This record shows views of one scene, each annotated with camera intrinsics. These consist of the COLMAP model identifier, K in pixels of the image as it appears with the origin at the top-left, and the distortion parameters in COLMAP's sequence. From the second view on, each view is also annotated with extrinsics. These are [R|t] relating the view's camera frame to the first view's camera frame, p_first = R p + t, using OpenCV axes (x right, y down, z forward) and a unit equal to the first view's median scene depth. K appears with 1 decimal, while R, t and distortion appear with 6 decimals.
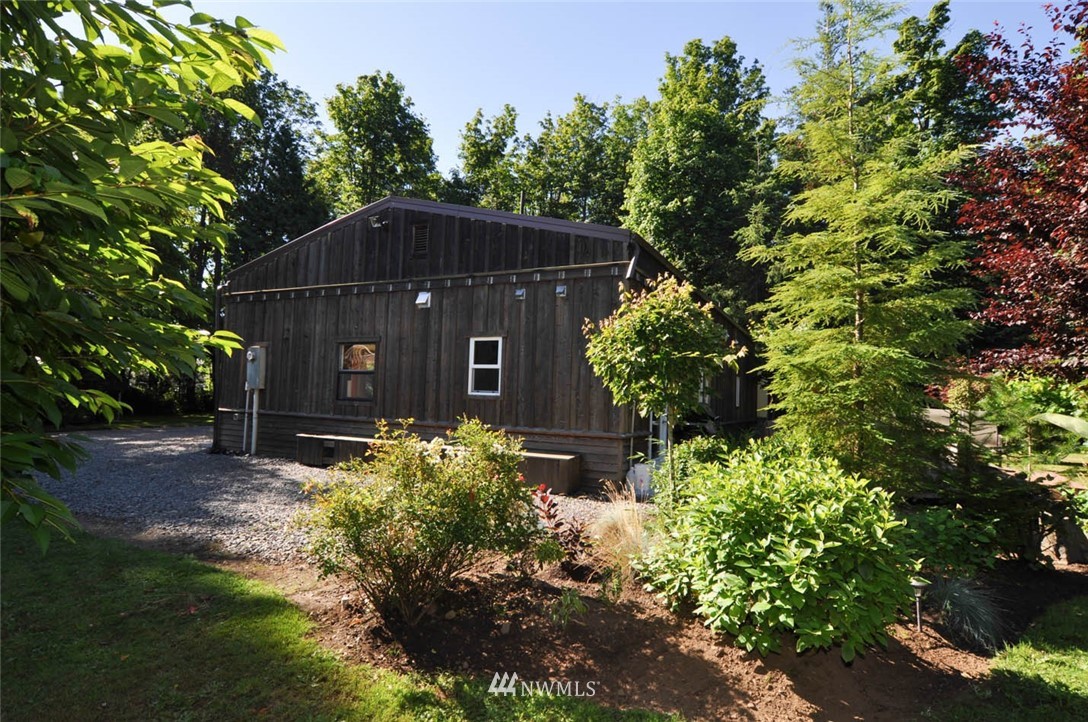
lens RADIAL K [[575.6, 0, 543.7], [0, 575.6, 360.1], [0, 0, 1]] dist [-0.005712, -0.002394]
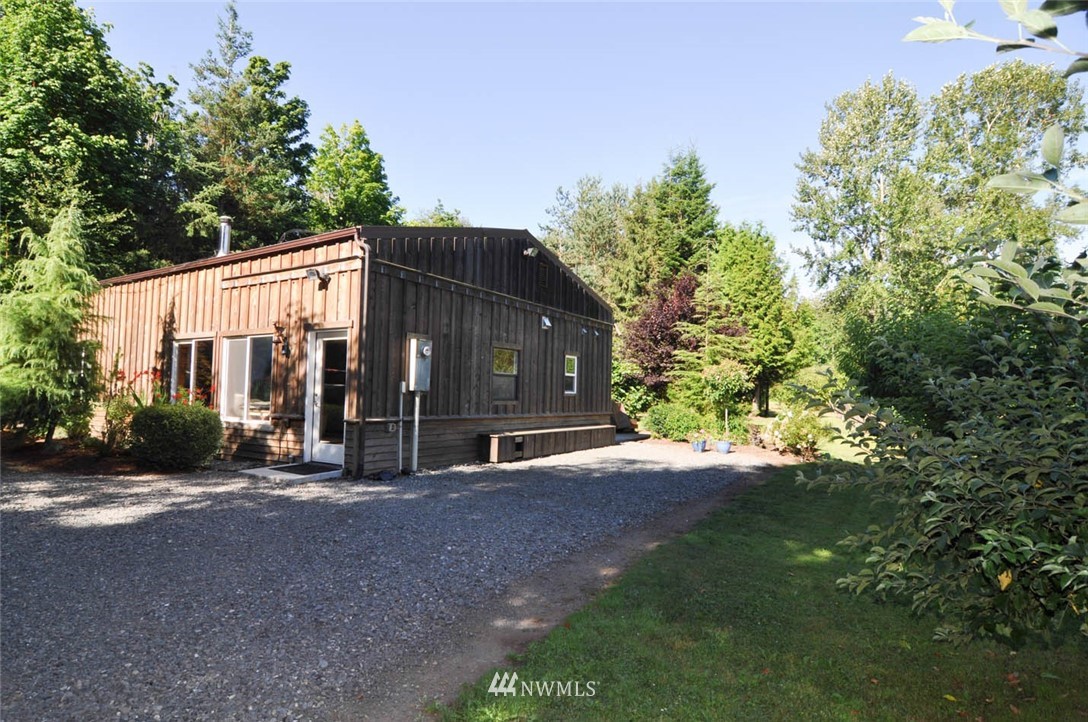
lens RADIAL K [[575.6, 0, 542.4], [0, 575.6, 366.1], [0, 0, 1]] dist [-0.005712, -0.002394]
pose [[0.078673, 0.017356, 0.996749, -1.417733], [-0.084161, 0.996395, -0.010707, 0.008949], [-0.993342, -0.083045, 0.079850, 0.823880]]
